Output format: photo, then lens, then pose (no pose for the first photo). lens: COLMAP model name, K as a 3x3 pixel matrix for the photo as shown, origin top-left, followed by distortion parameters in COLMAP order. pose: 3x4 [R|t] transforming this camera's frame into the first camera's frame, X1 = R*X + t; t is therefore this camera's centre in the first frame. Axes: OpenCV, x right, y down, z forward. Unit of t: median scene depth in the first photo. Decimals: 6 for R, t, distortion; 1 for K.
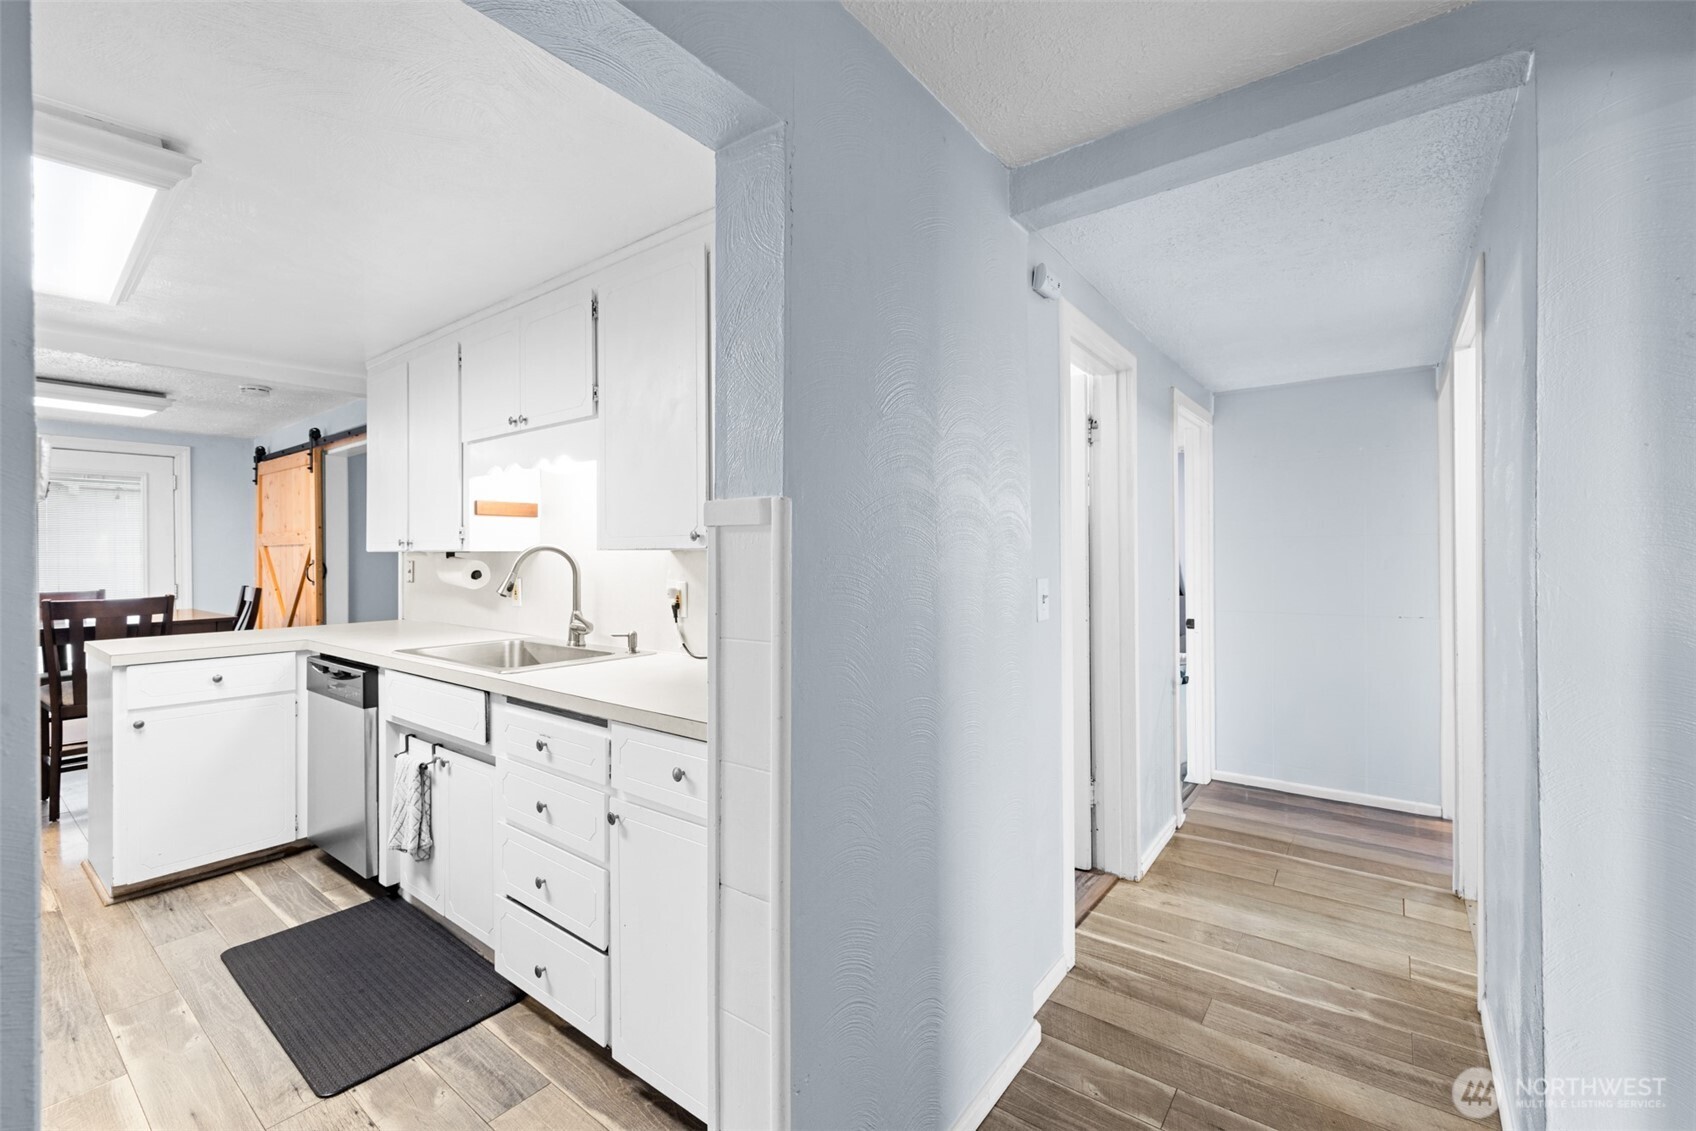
lens RADIAL K [[717.1, 0, 835.5], [0, 717.1, 552.3], [0, 0, 1]] dist [0.002772, 0.000187]
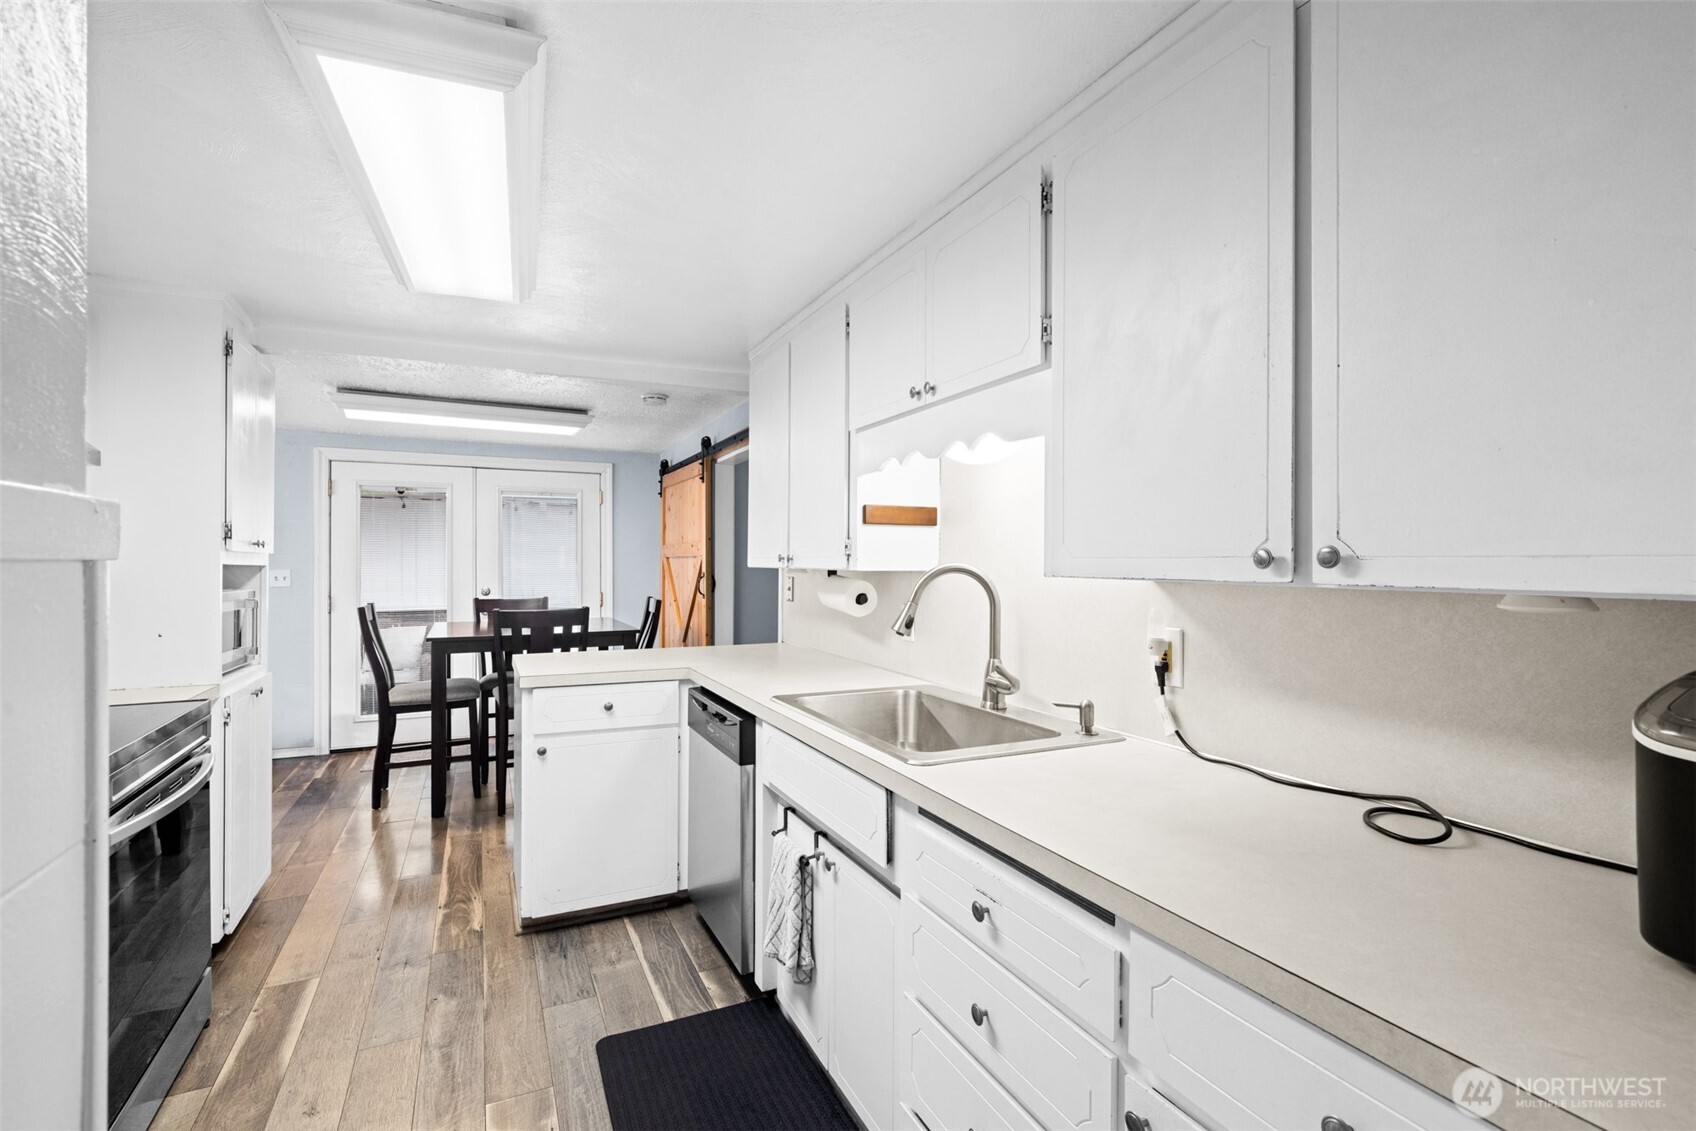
lens RADIAL K [[769.6, 0, 843.7], [0, 769.6, 561.2], [0, 0, 1]] dist [-0.002687, 0.000142]
pose [[0.894366, 0.008093, -0.447263, -0.157497], [-0.008072, 0.999966, 0.001952, -0.014103], [0.447263, 0.001865, 0.894400, 0.261411]]
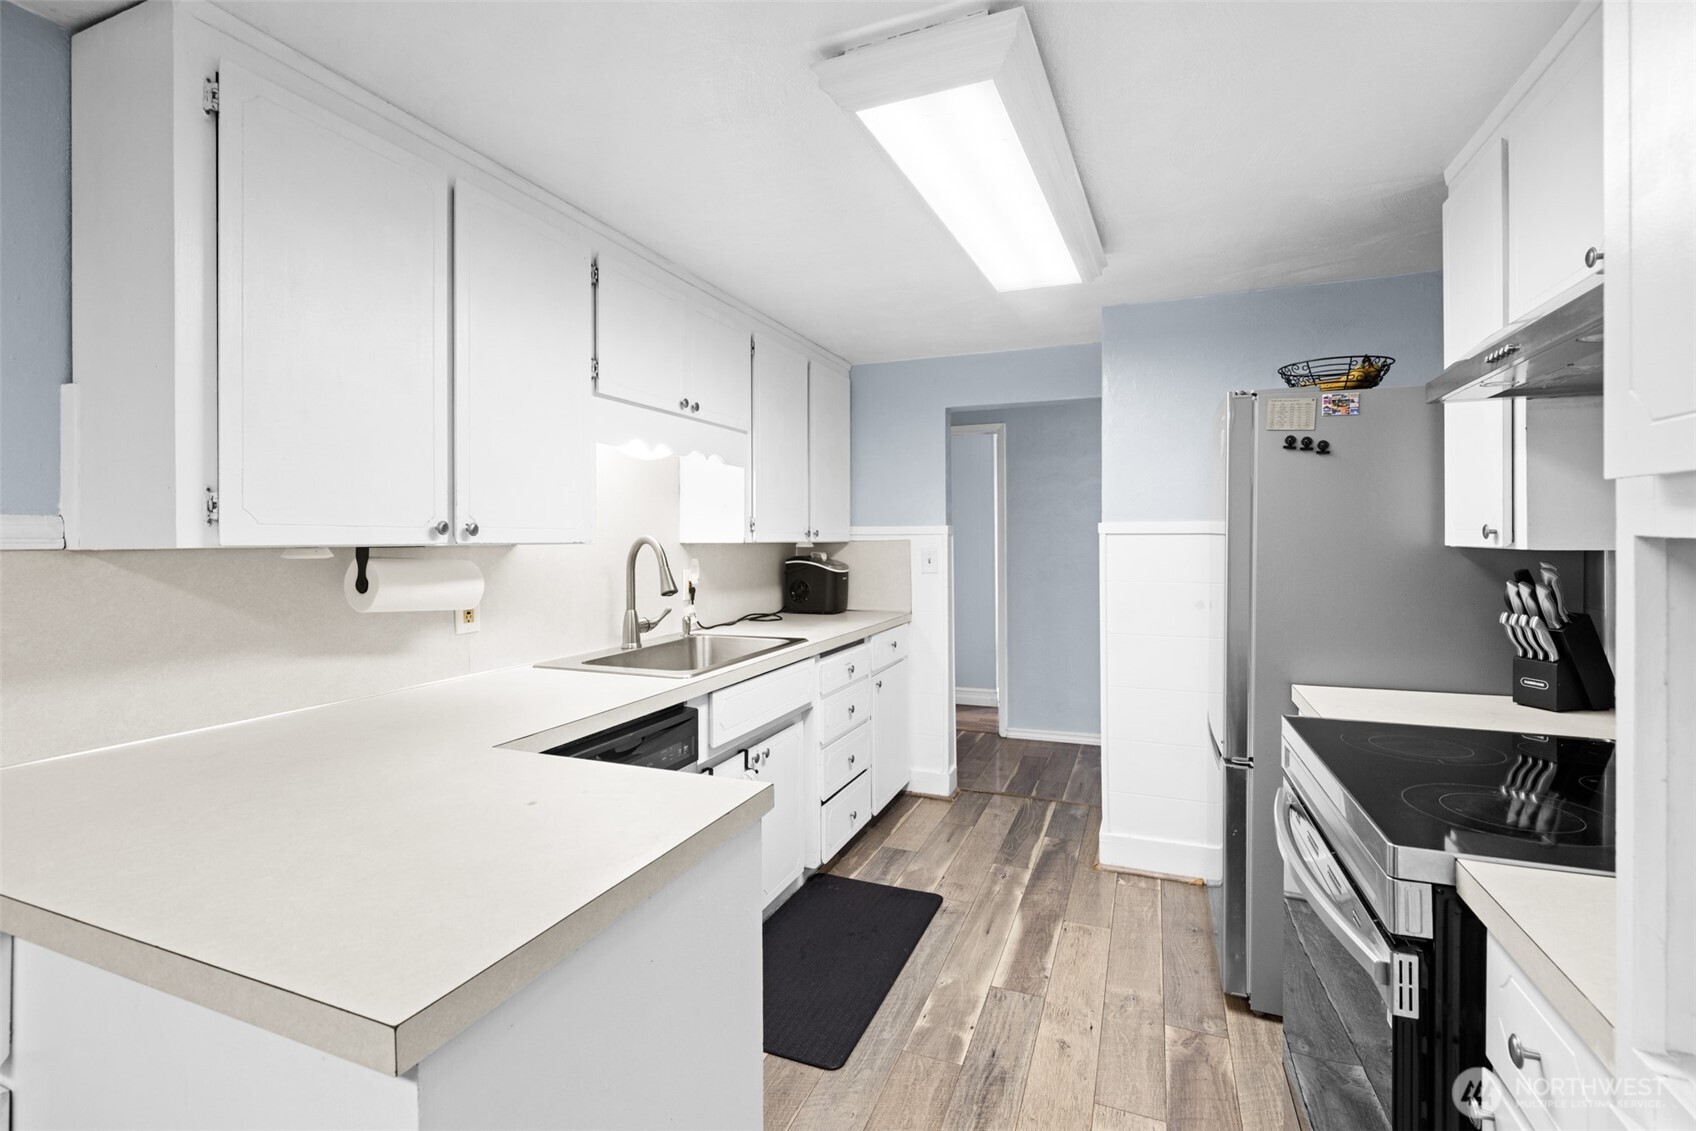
lens RADIAL K [[769.6, 0, 841.7], [0, 769.6, 539.8], [0, 0, 1]] dist [-0.002687, 0.000142]
pose [[-0.281349, 0.006612, 0.959583, -1.367167], [0.005672, 0.999970, -0.005227, -0.001135], [-0.959589, 0.003972, -0.281378, 1.018505]]
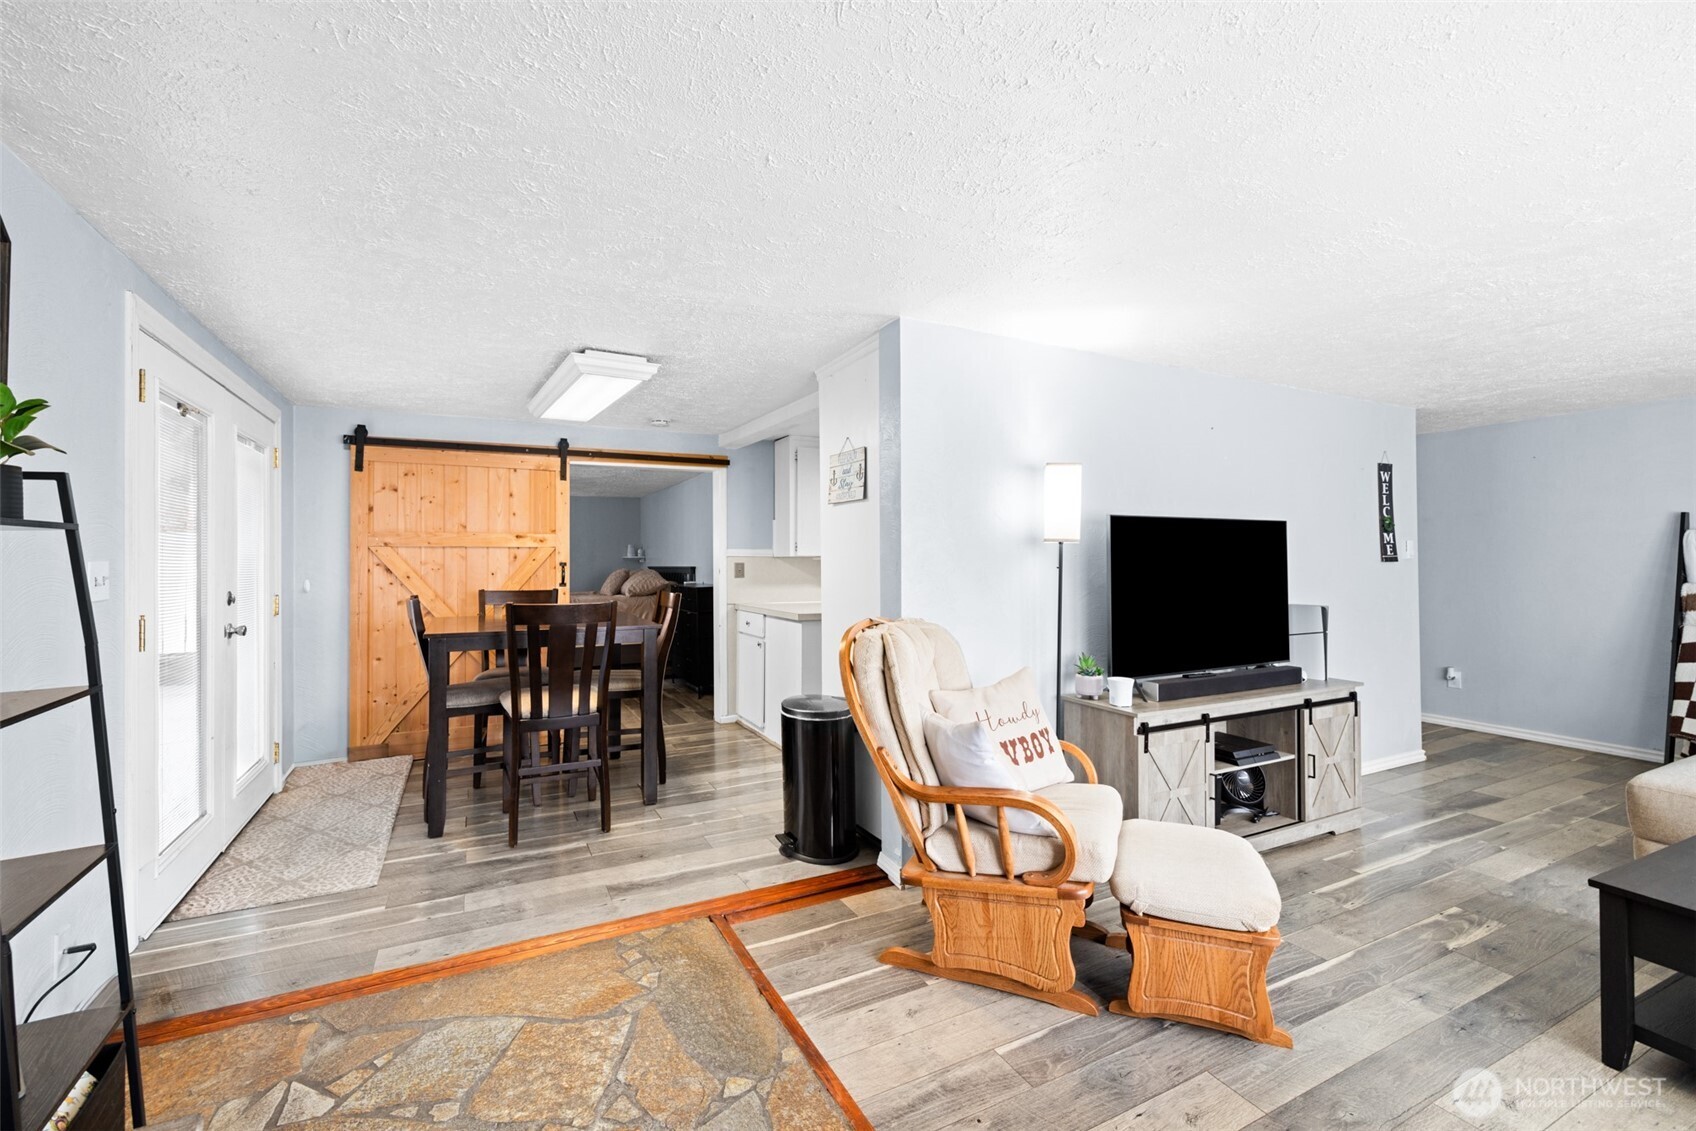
lens RADIAL K [[717.1, 0, 840.5], [0, 717.1, 552.7], [0, 0, 1]] dist [0.002772, 0.000187]
pose [[0.405930, 0.019217, 0.913702, -2.600000], [-0.000965, 0.999787, -0.020599, 0.030646], [-0.913904, 0.007480, 0.405862, 0.322749]]
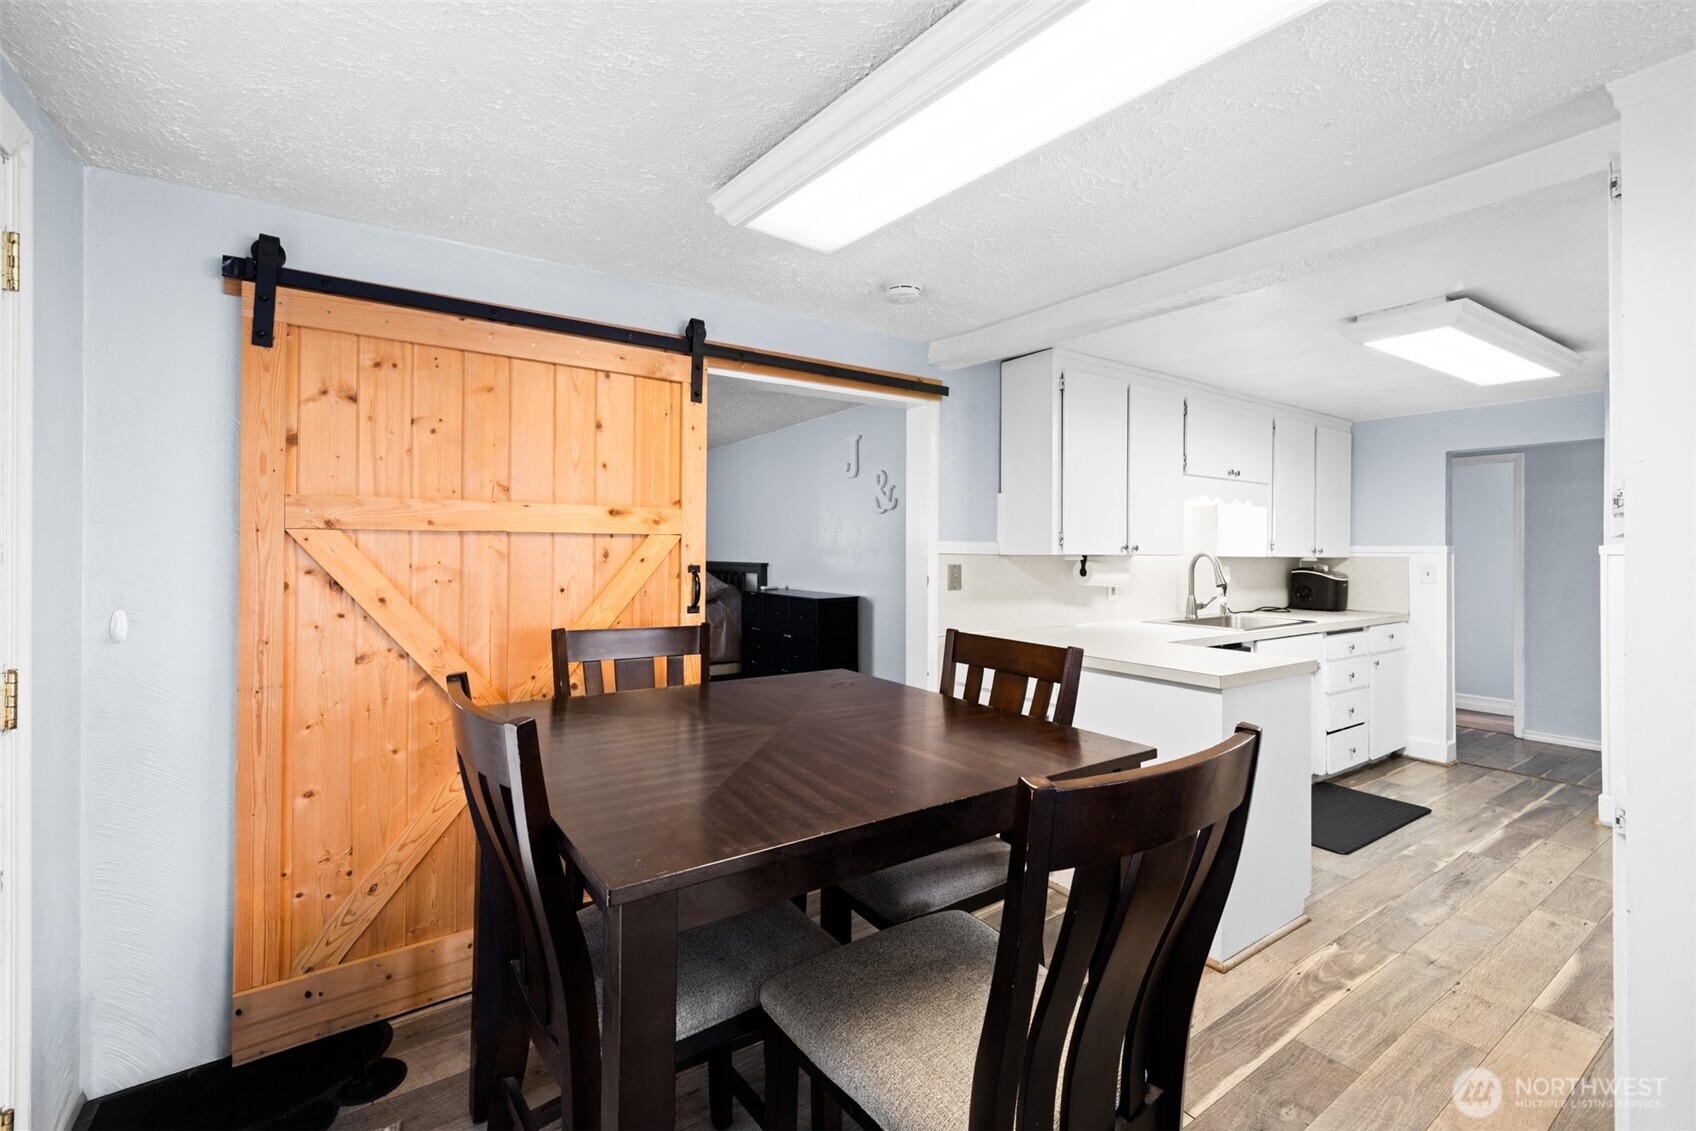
lens RADIAL K [[717.1, 0, 838.6], [0, 717.1, 545.5], [0, 0, 1]] dist [0.002772, 0.000187]
pose [[0.306947, 0.016135, 0.951590, -2.038486], [-0.011226, 0.999848, -0.013332, 0.003367], [-0.951660, -0.006590, 0.307081, 1.246949]]
